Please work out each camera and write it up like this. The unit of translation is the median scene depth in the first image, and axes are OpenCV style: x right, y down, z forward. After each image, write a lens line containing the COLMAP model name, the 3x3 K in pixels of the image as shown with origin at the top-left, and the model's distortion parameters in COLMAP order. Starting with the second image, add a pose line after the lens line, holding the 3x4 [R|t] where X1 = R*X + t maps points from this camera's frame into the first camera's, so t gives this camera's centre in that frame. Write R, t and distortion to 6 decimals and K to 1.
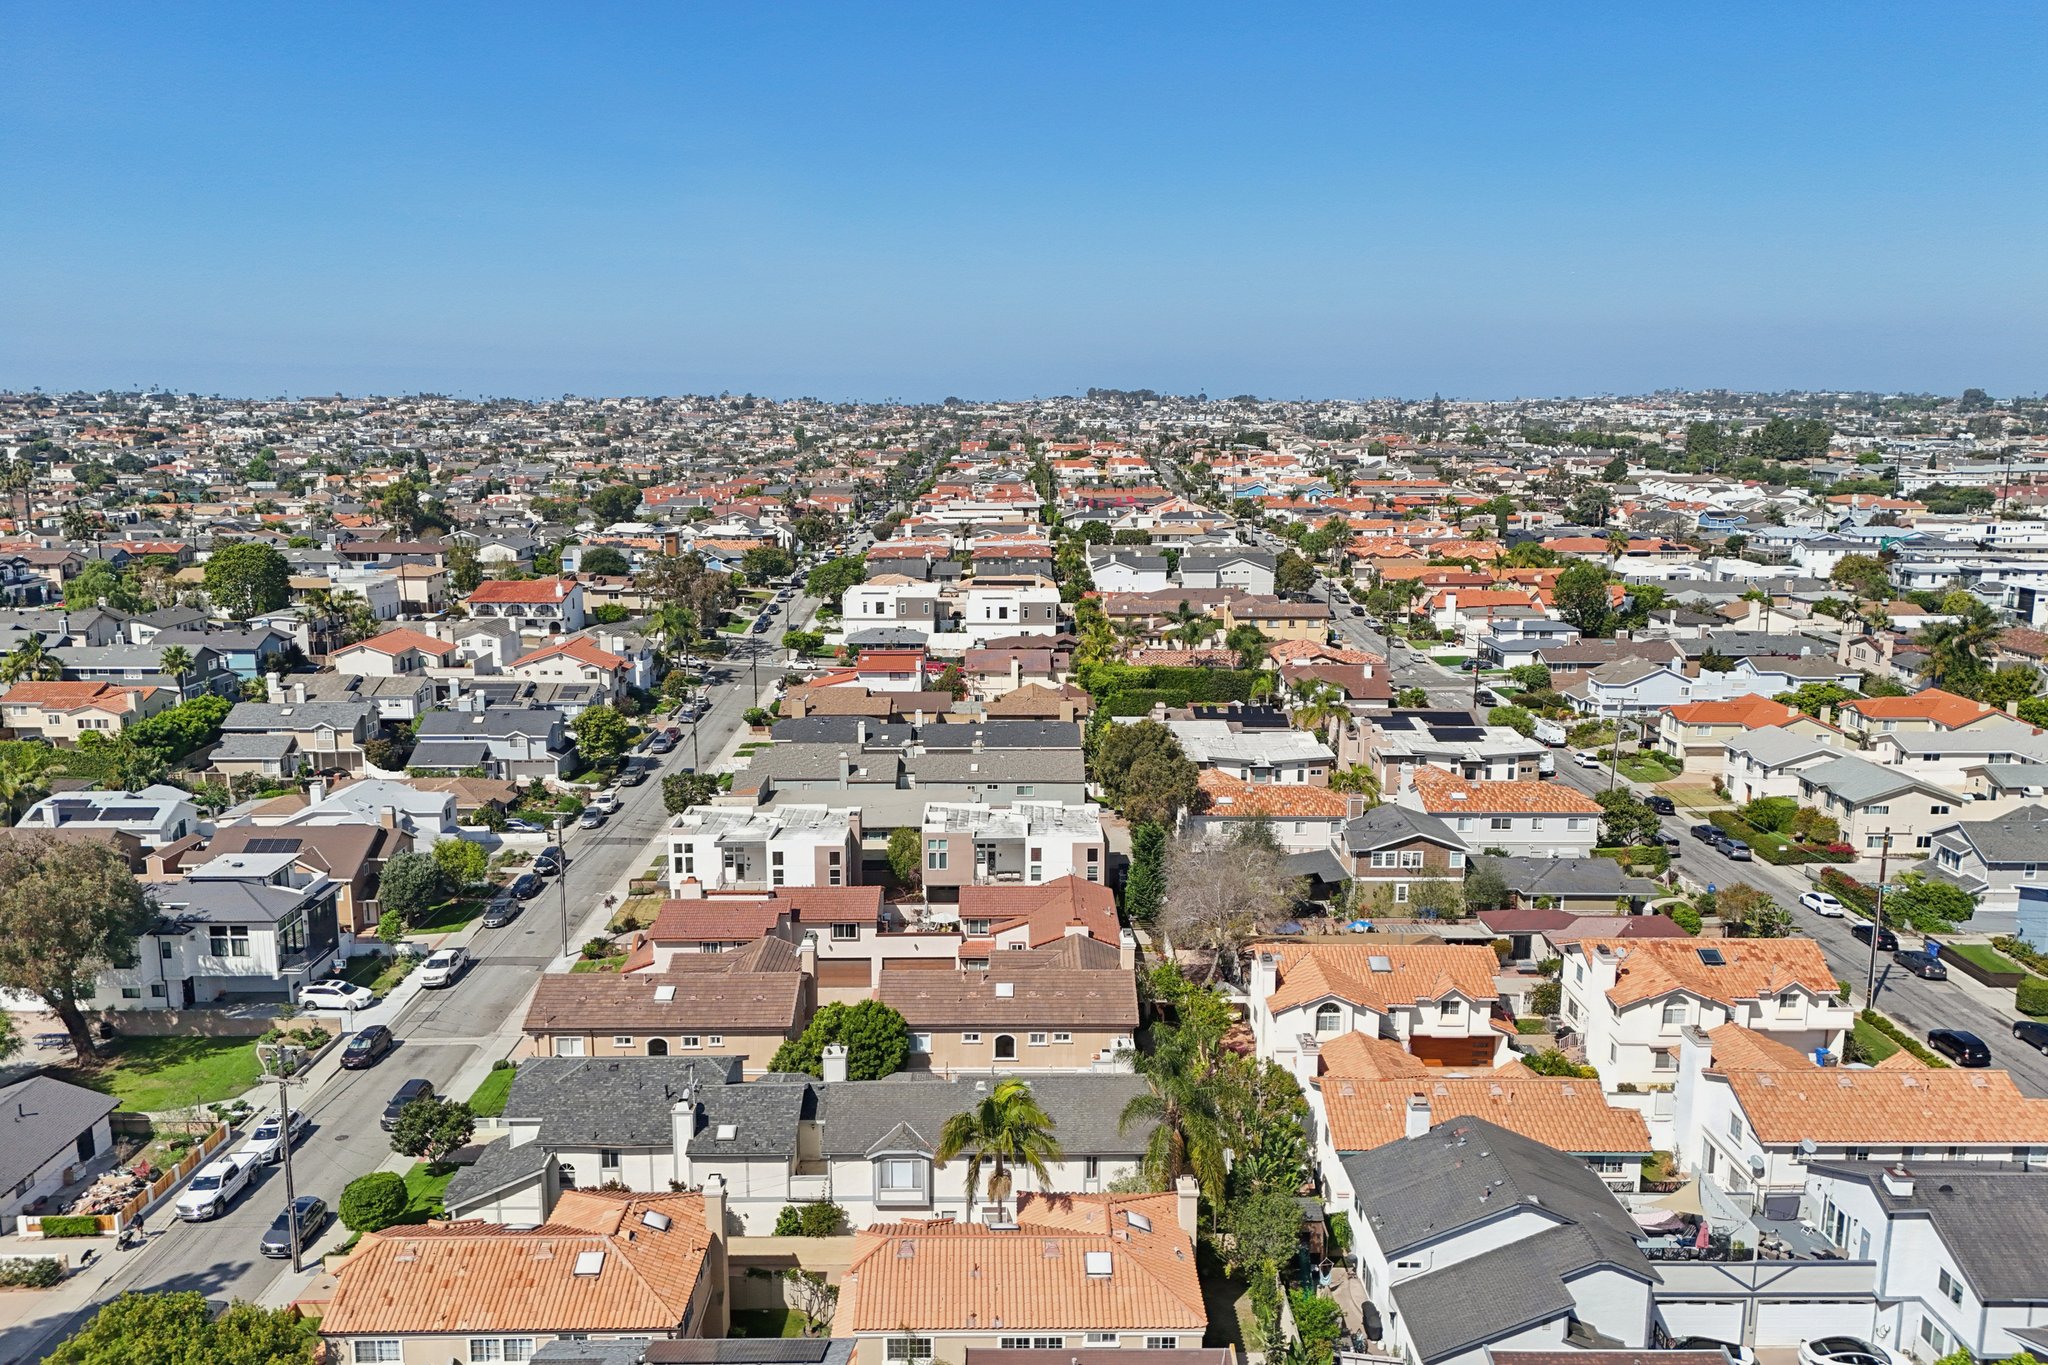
lens RADIAL K [[1514.8, 0, 1024.0], [0, 1514.8, 682.5], [0, 0, 1]] dist [0.124587, -0.166265]
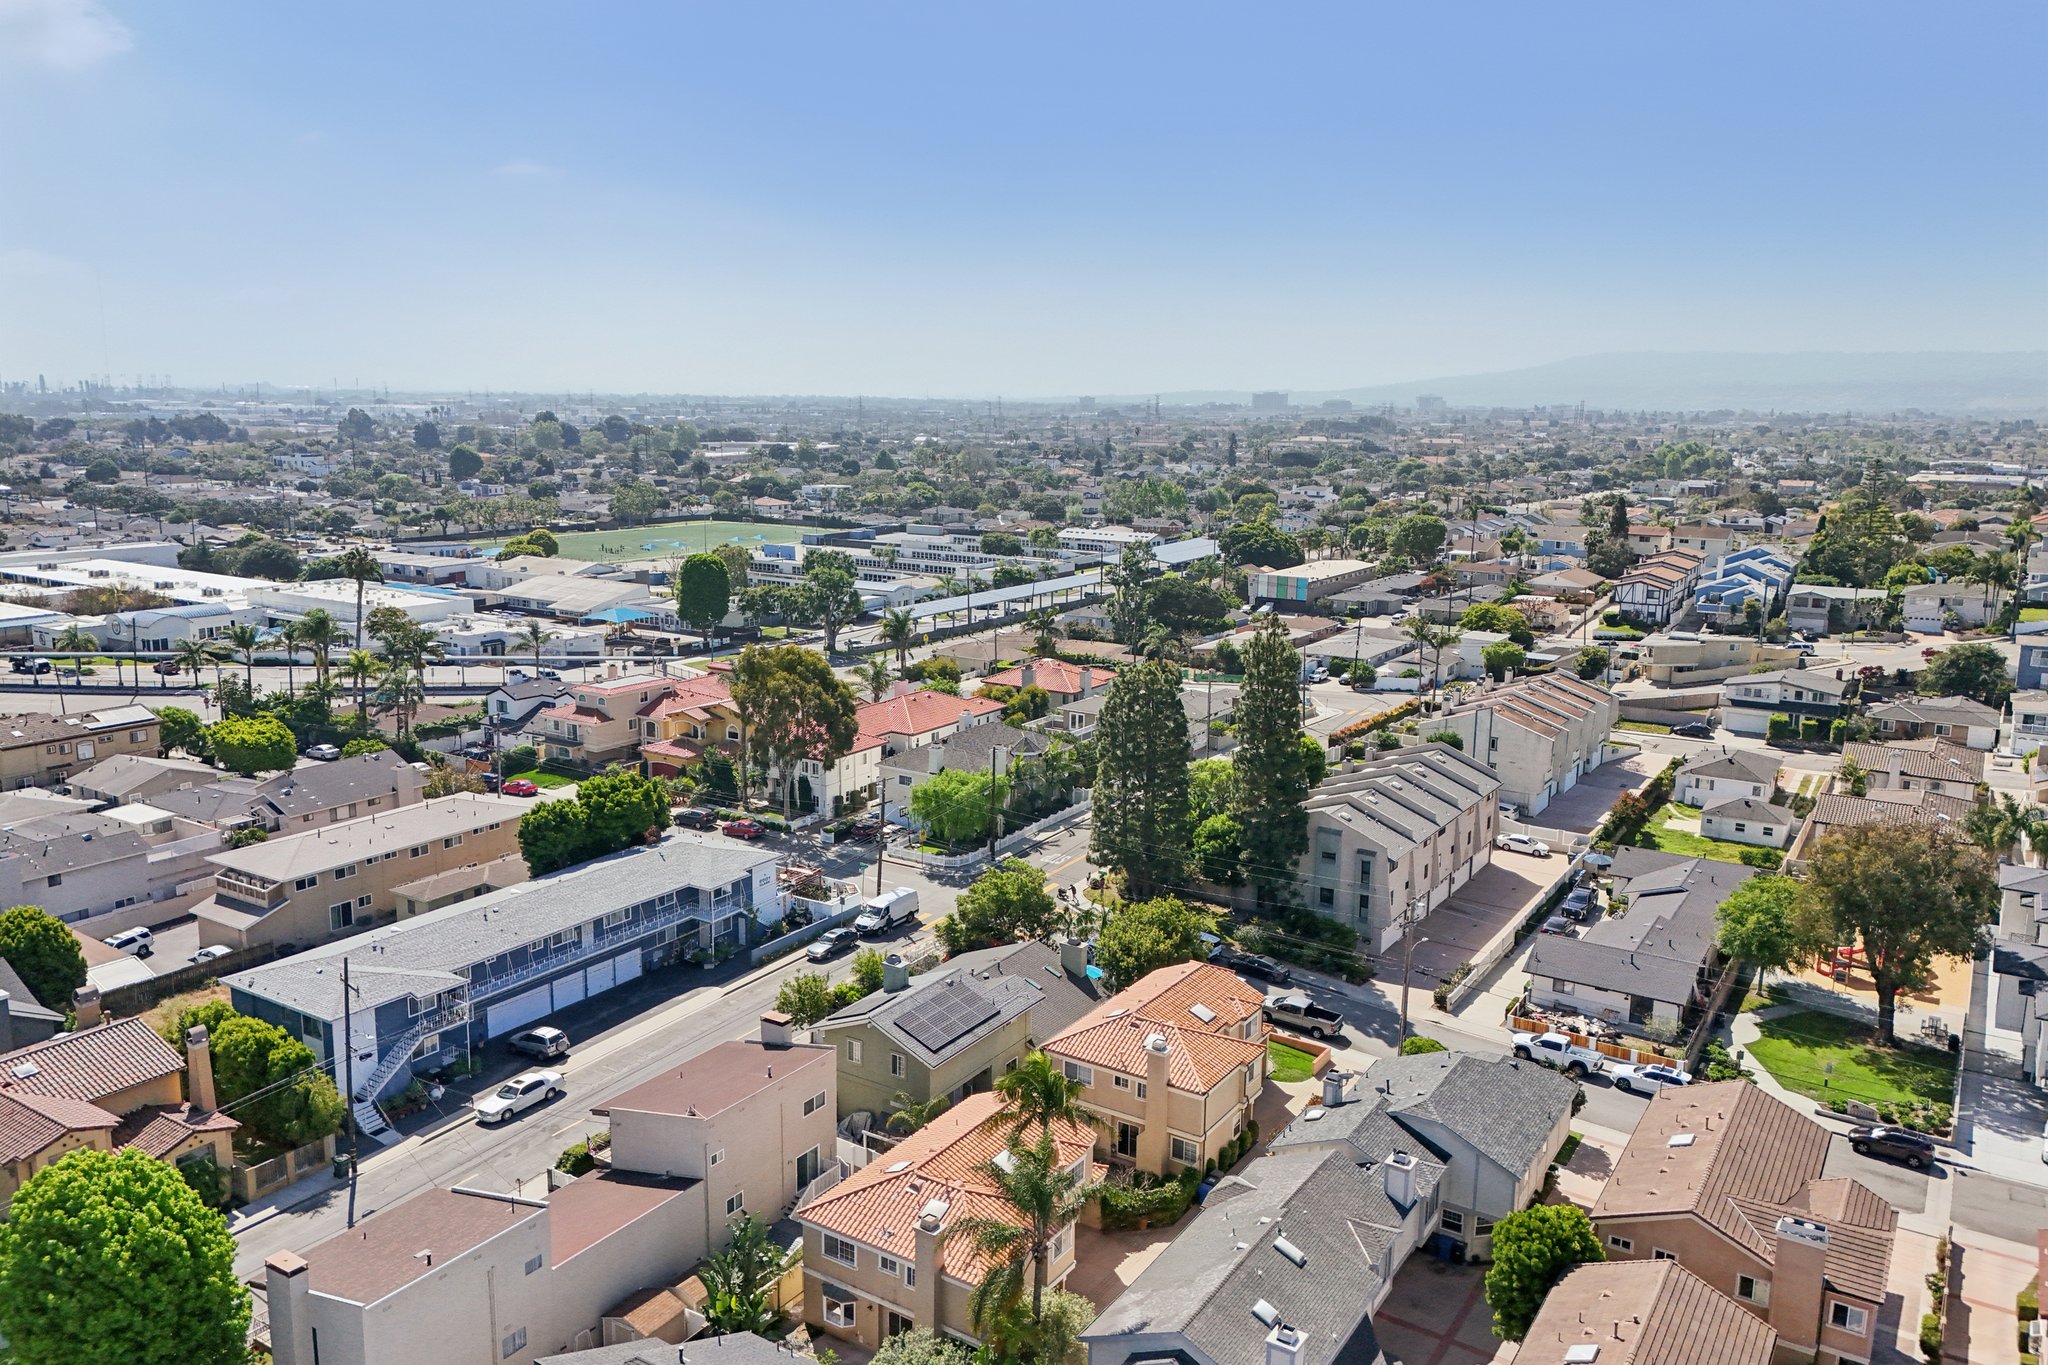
lens RADIAL K [[1514.8, 0, 1024.0], [0, 1514.8, 682.5], [0, 0, 1]] dist [0.124587, -0.166265]
pose [[-0.549121, 0.146703, -0.822766, 0.374647], [-0.169233, 0.944560, 0.281367, -0.124183], [0.818429, 0.293743, -0.493850, 0.653080]]
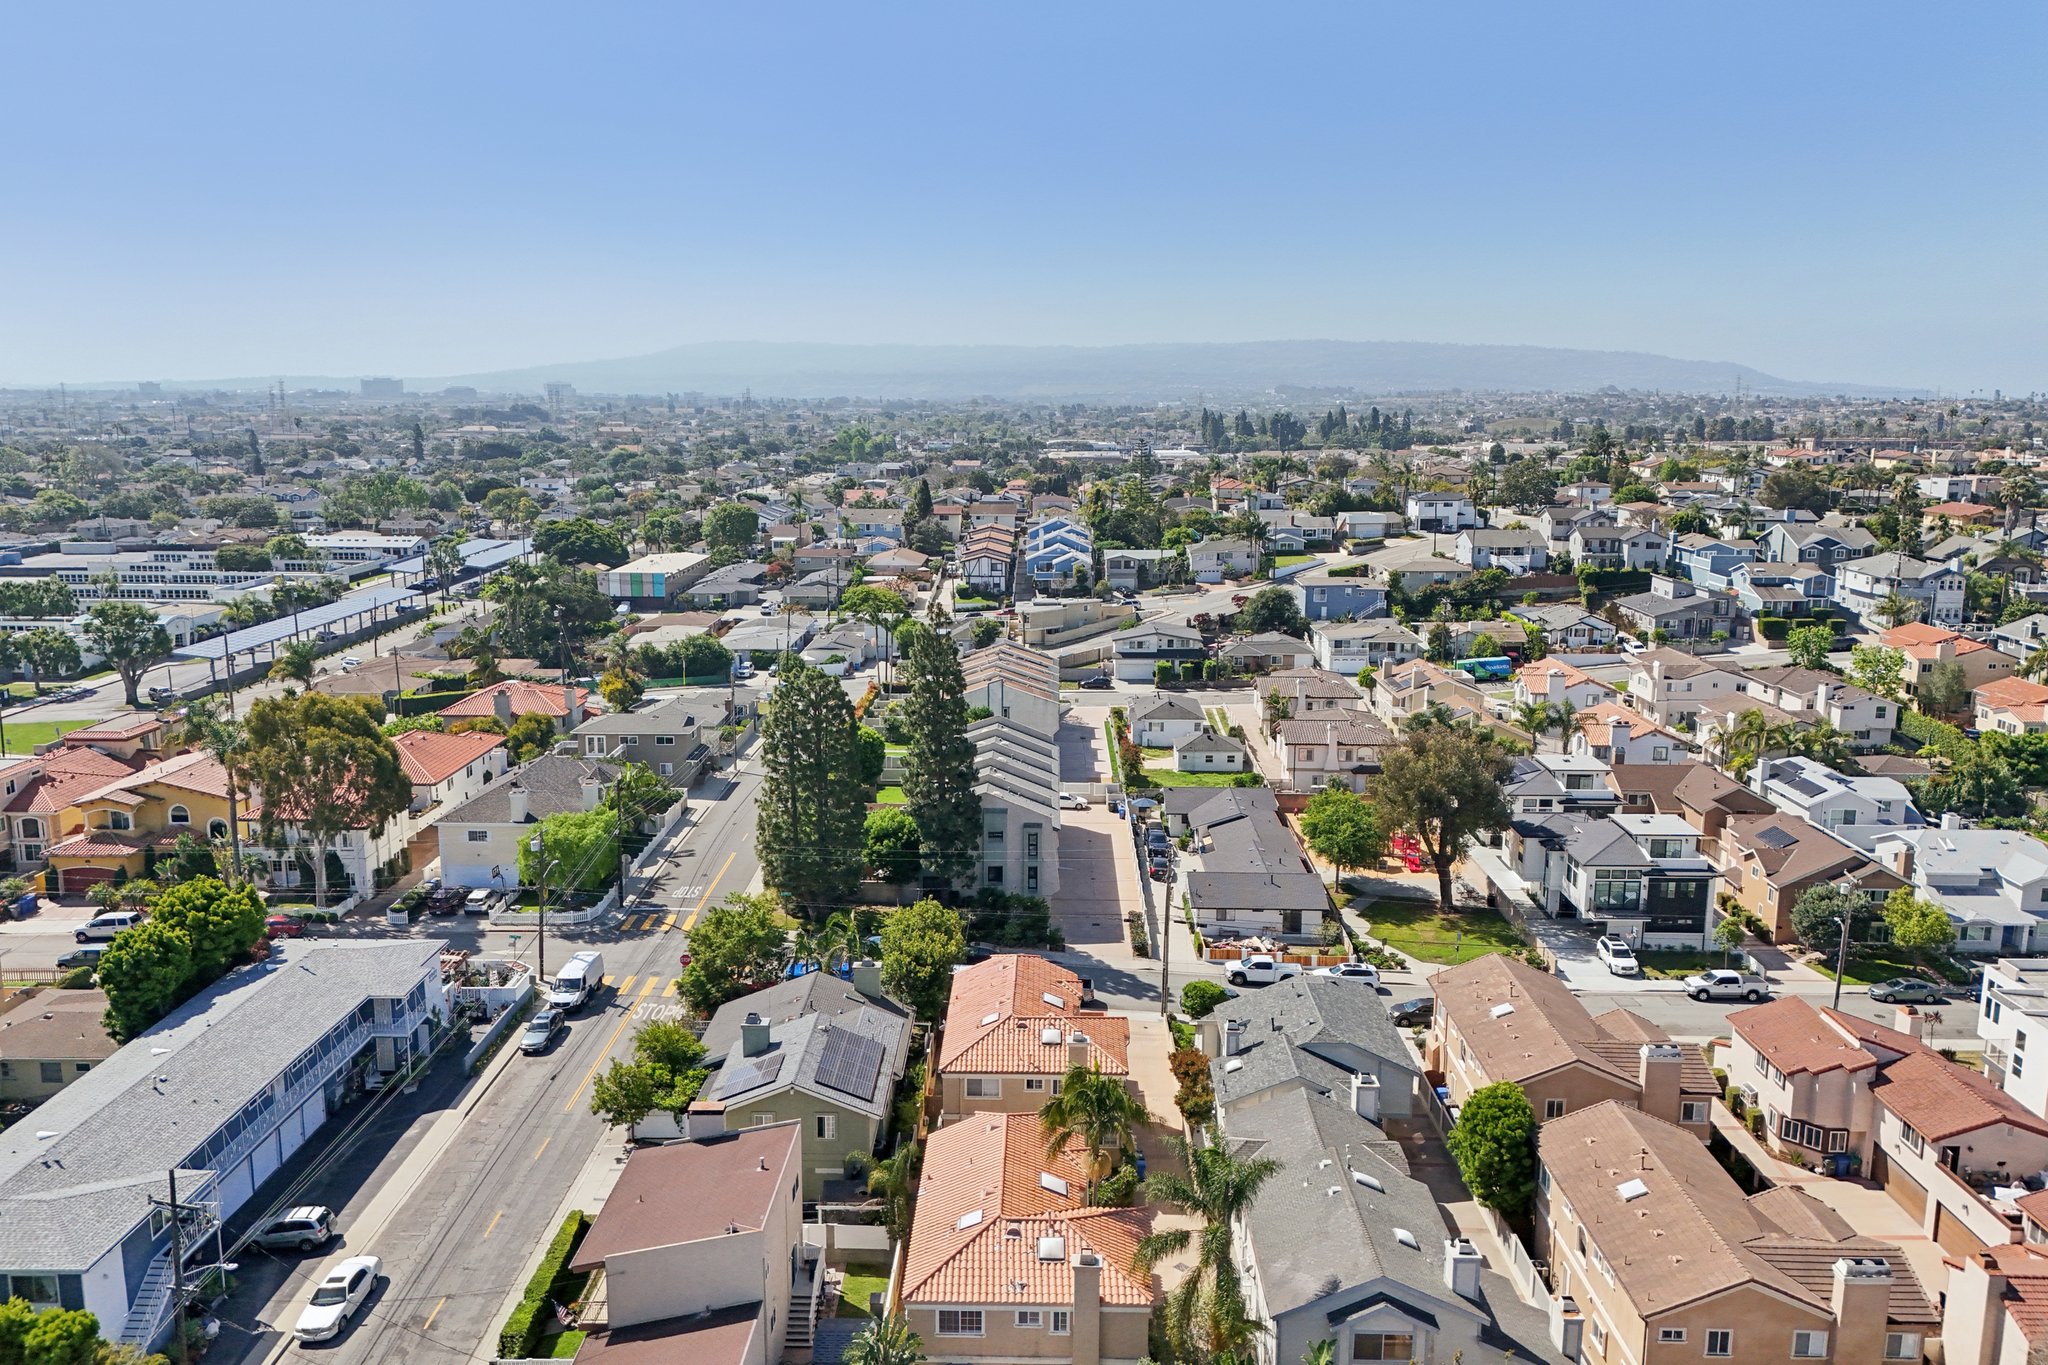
lens RADIAL K [[1544.2, 0, 1031.9], [0, 1544.2, 671.3], [0, 0, 1]] dist [0.119470, -0.129615]
pose [[-0.025361, 0.176971, -0.983889, 0.442002], [-0.189174, 0.965574, 0.178553, -0.077099], [0.981616, 0.190654, 0.008990, 0.411127]]
